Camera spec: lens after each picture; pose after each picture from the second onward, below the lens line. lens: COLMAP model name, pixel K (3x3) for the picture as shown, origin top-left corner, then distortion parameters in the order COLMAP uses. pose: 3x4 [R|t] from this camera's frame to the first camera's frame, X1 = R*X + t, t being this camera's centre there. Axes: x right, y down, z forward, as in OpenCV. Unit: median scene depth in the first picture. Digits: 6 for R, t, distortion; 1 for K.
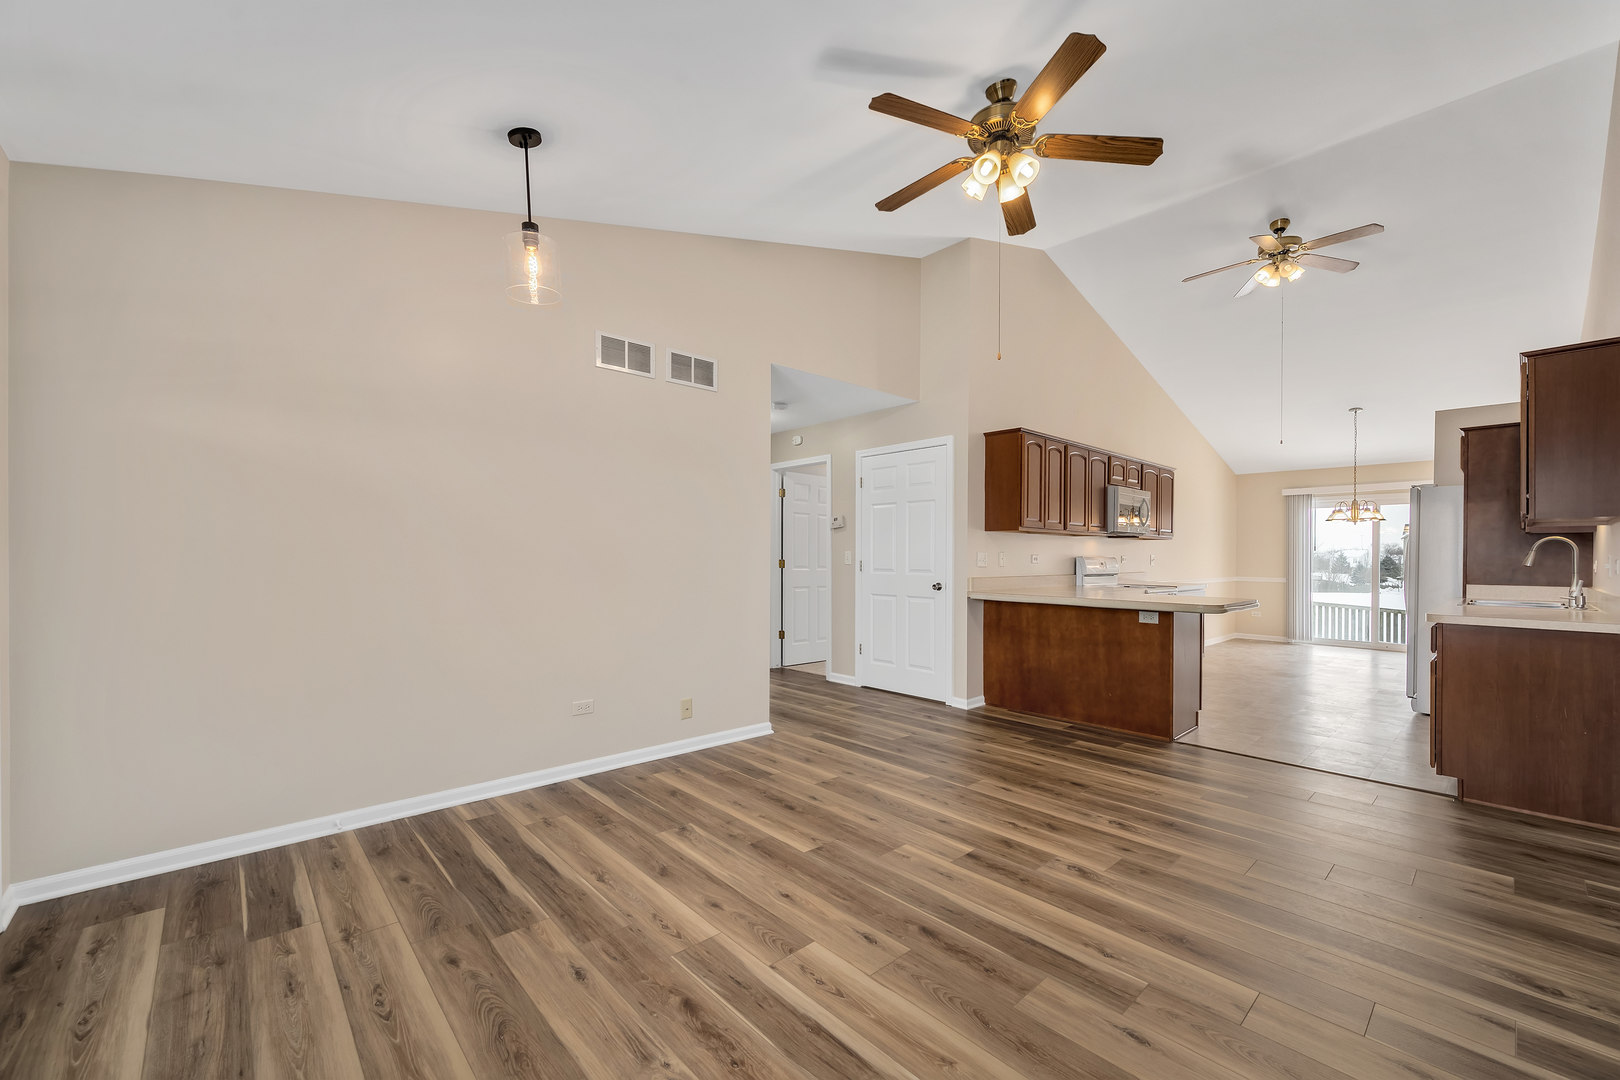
lens RADIAL K [[649.0, 0, 813.3], [0, 649.0, 553.0], [0, 0, 1]] dist [-0.003299, -0.000551]
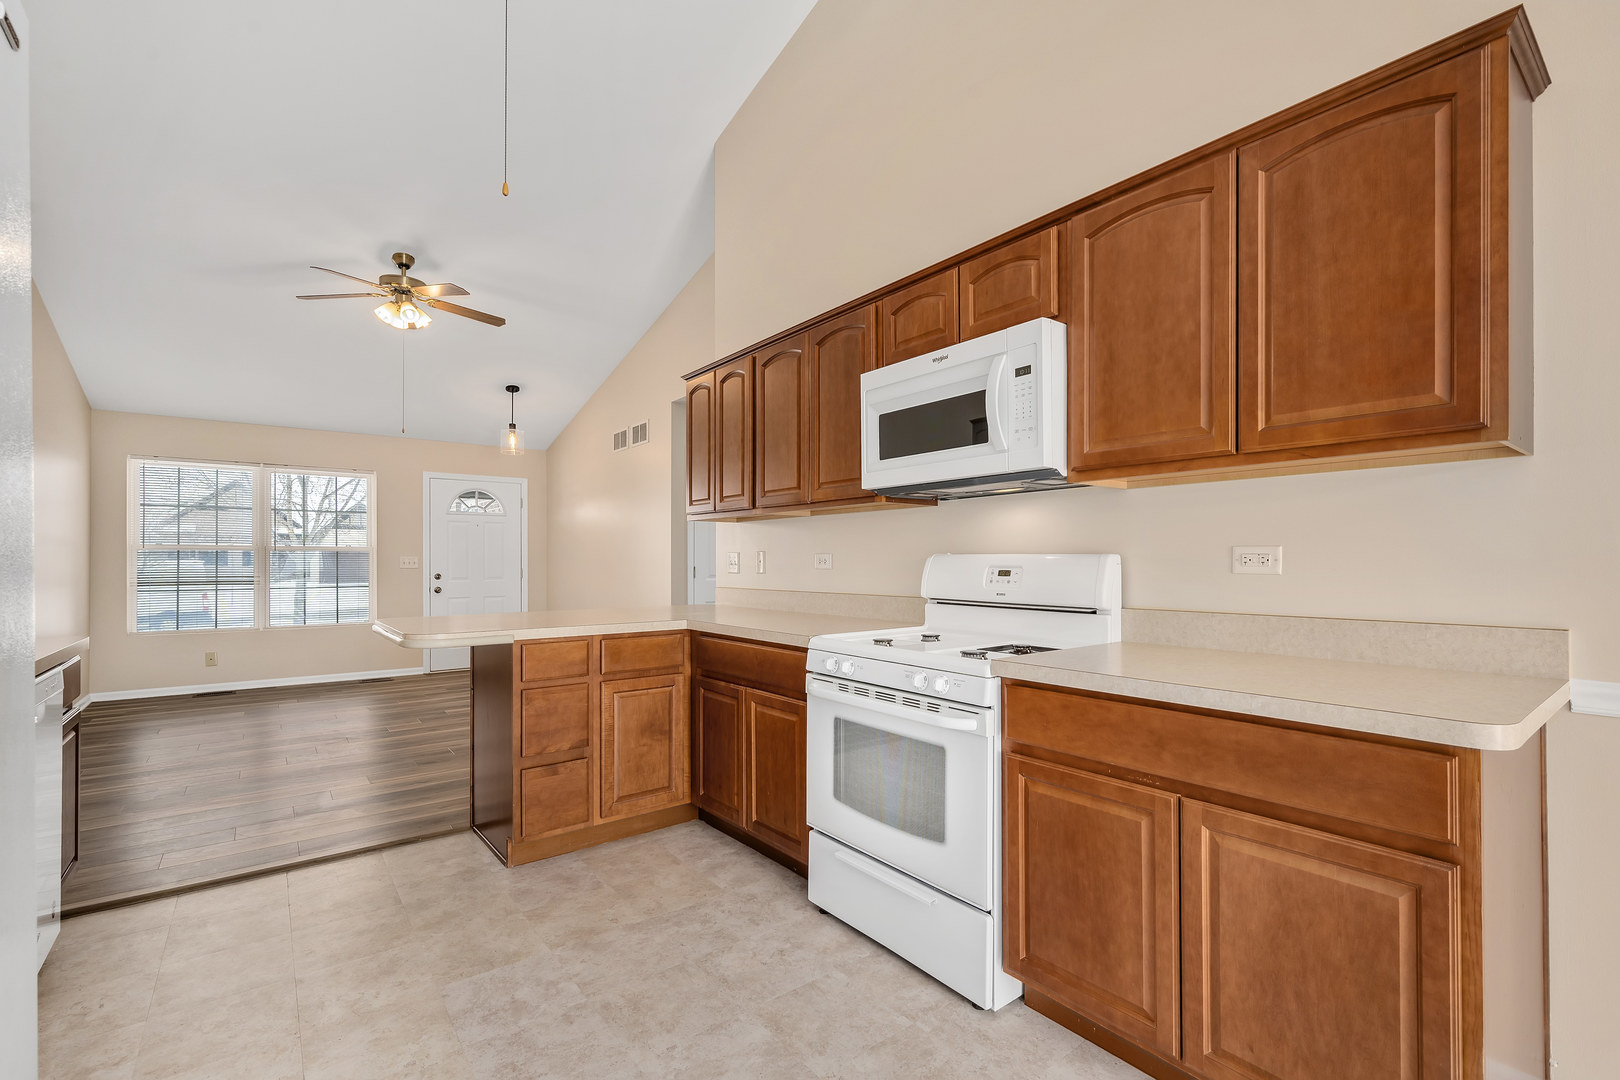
lens RADIAL K [[719.5, 0, 828.0], [0, 719.5, 565.9], [0, 0, 1]] dist [-0.006245, -0.000700]
pose [[-0.075277, -0.003898, -0.997155, 1.146221], [0.004095, 0.999983, -0.004218, 0.018928], [0.997154, -0.004401, -0.075259, 1.281693]]
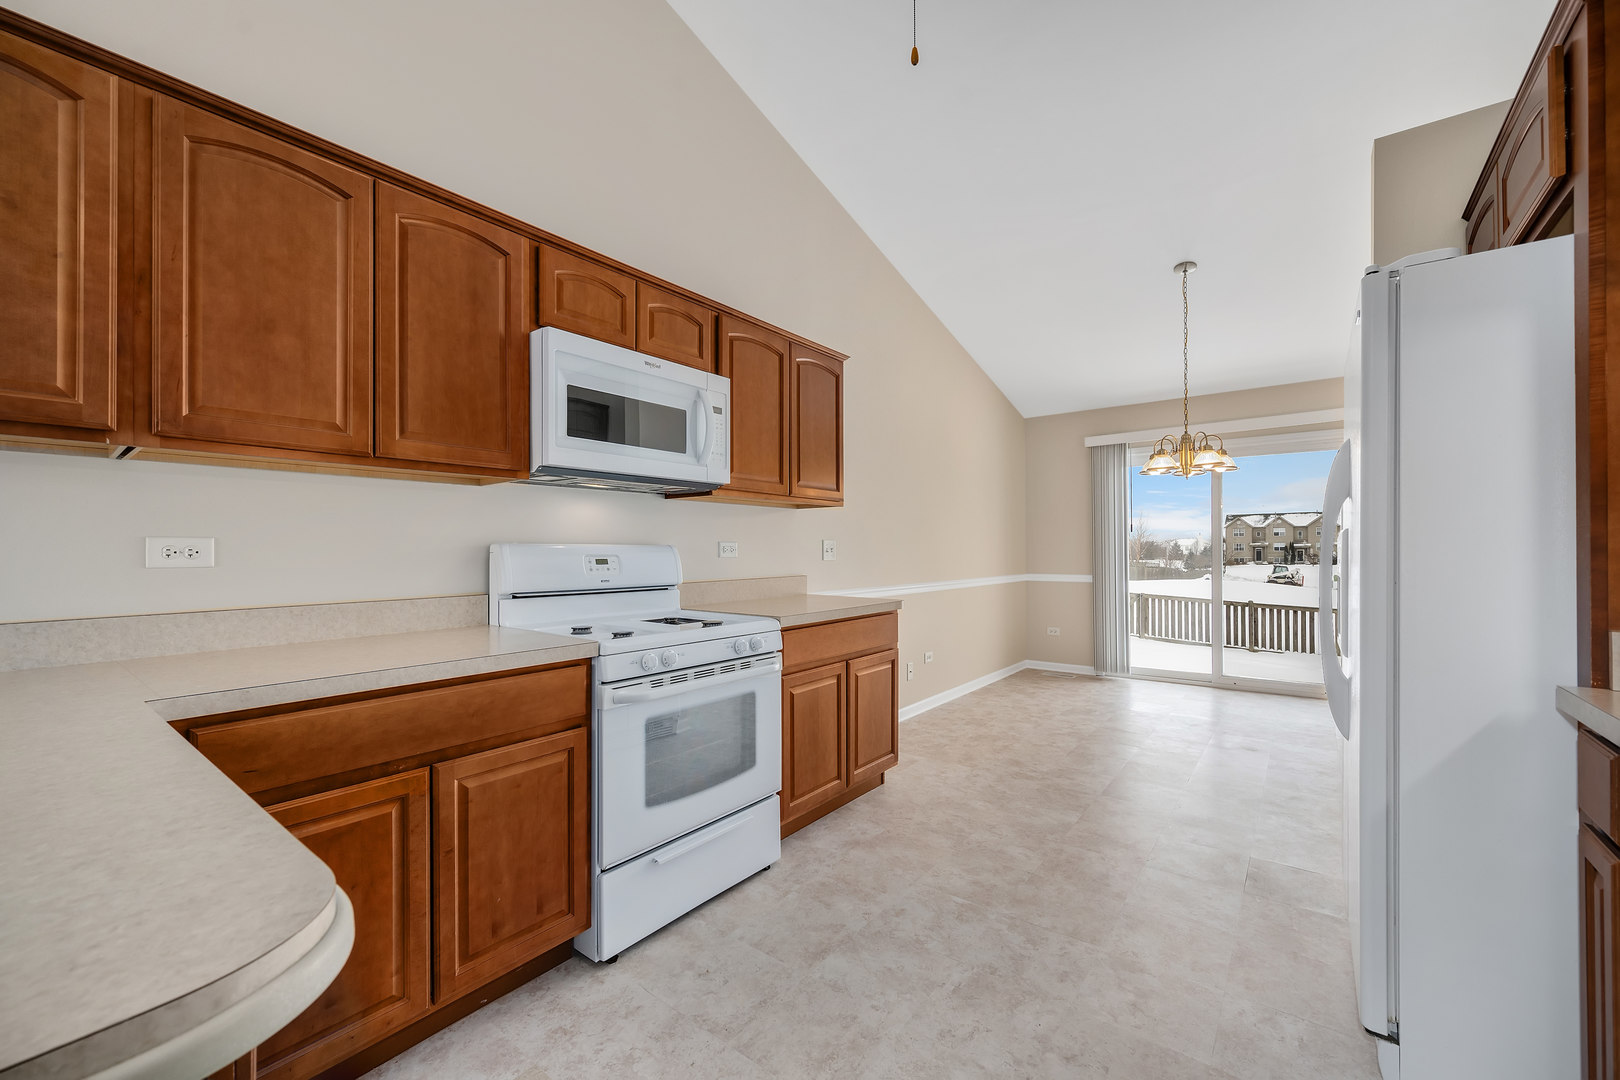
lens RADIAL K [[649.0, 0, 814.6], [0, 649.0, 547.5], [0, 0, 1]] dist [-0.003299, -0.000551]
pose [[0.984545, -0.014809, 0.174505, 0.691855], [0.014923, 0.999888, 0.000661, 0.013155], [-0.174496, 0.001953, 0.984656, 0.828464]]
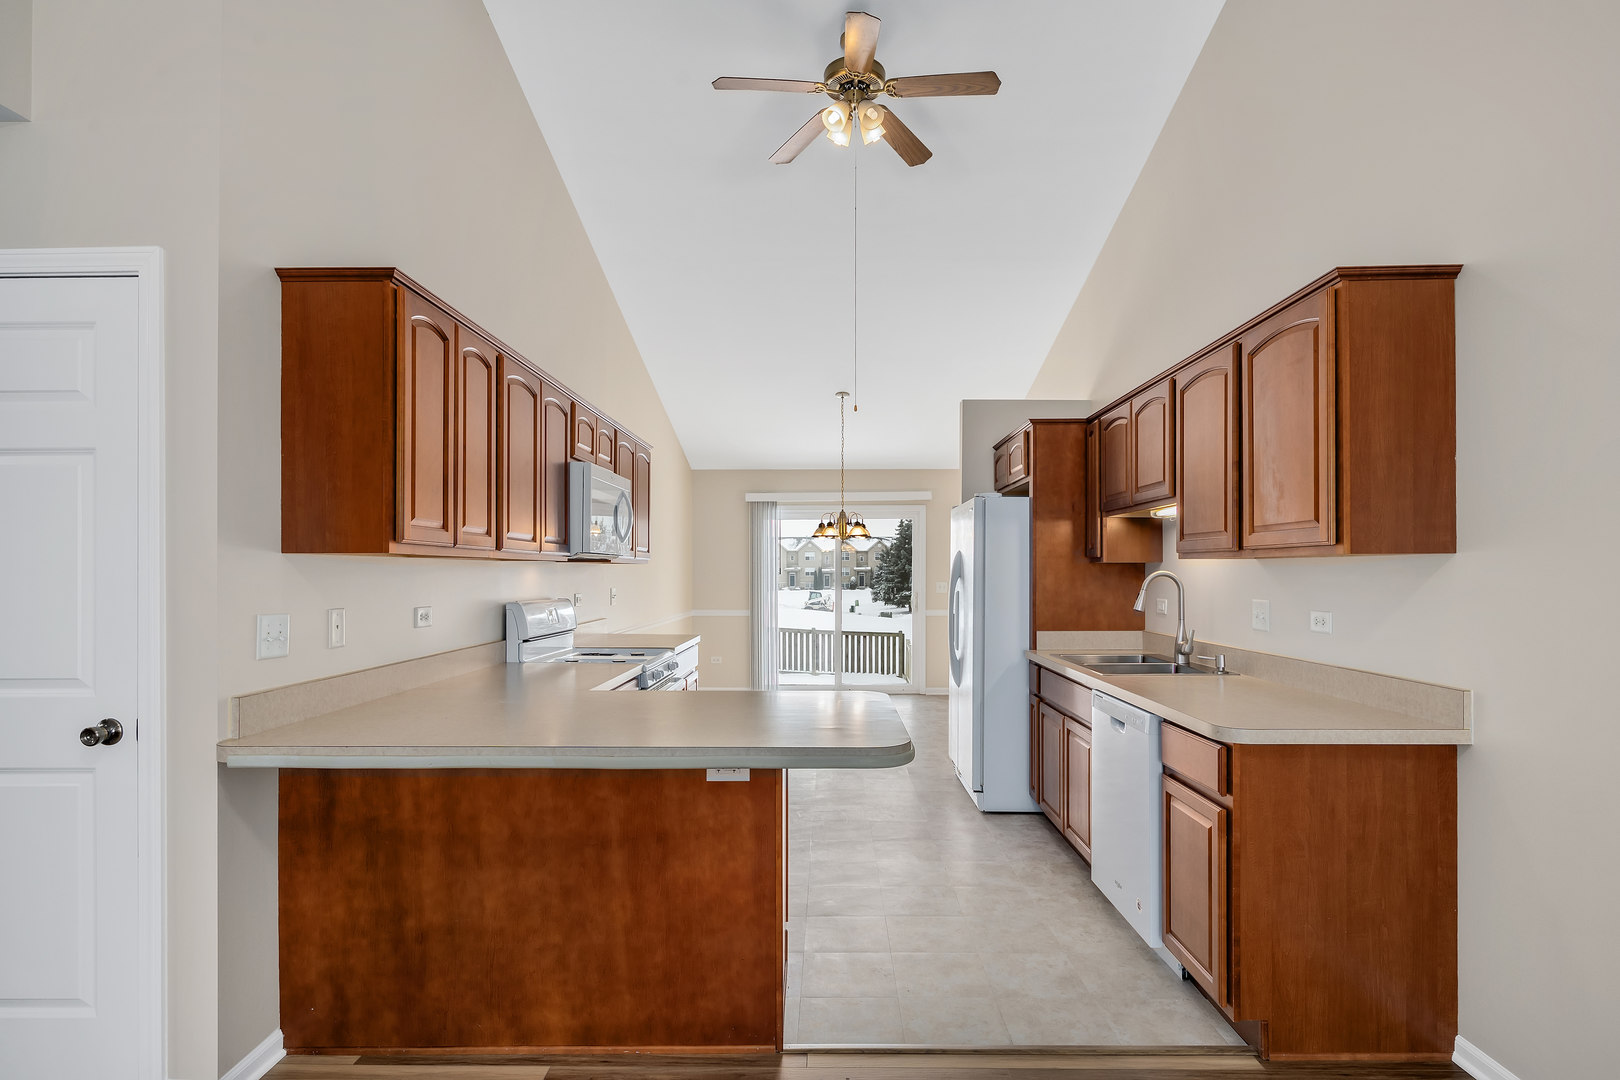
lens RADIAL K [[830.6, 0, 826.4], [0, 830.6, 565.3], [0, 0, 1]] dist [-0.006076, 0.000080]
pose [[0.680492, -0.004093, 0.732744, 0.153495], [0.004145, 0.999990, 0.001736, -0.029746], [-0.732744, 0.001855, 0.680502, 0.539561]]
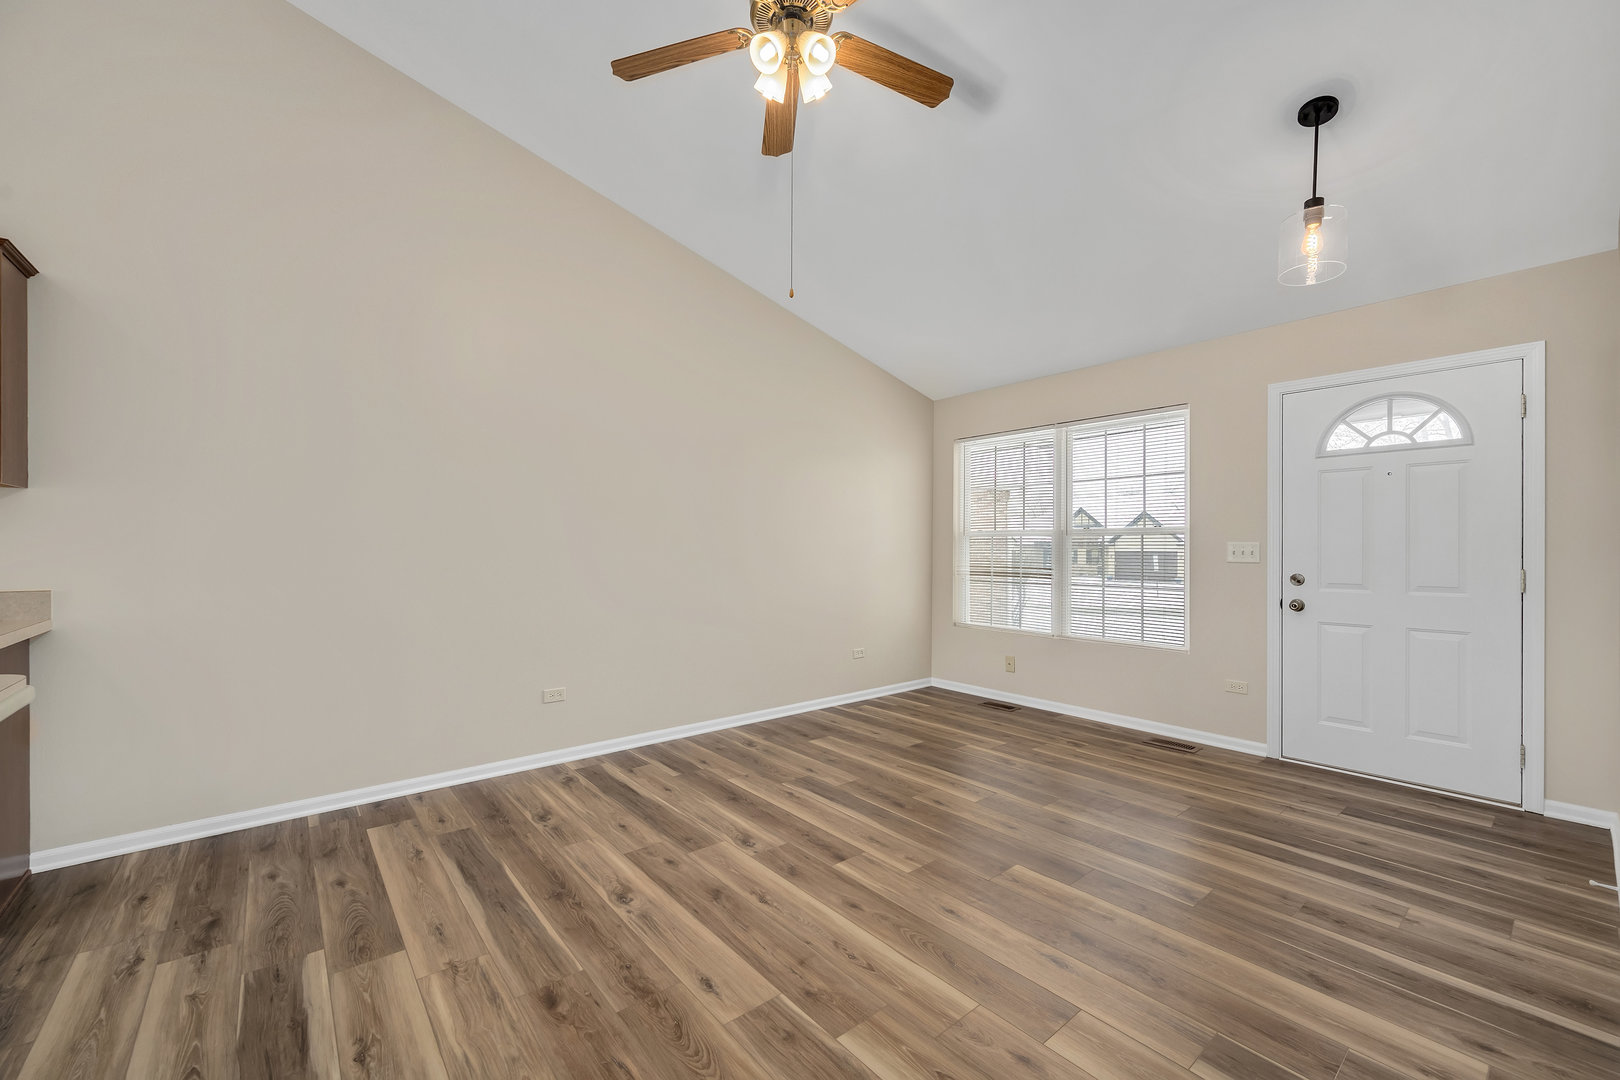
lens RADIAL K [[649.0, 0, 813.8], [0, 649.0, 546.0], [0, 0, 1]] dist [-0.003299, -0.000551]
pose [[-0.998764, -0.010682, 0.048541, 0.131937], [-0.011044, 0.999913, -0.007195, 0.005327], [-0.048460, -0.007722, -0.998795, 1.073549]]
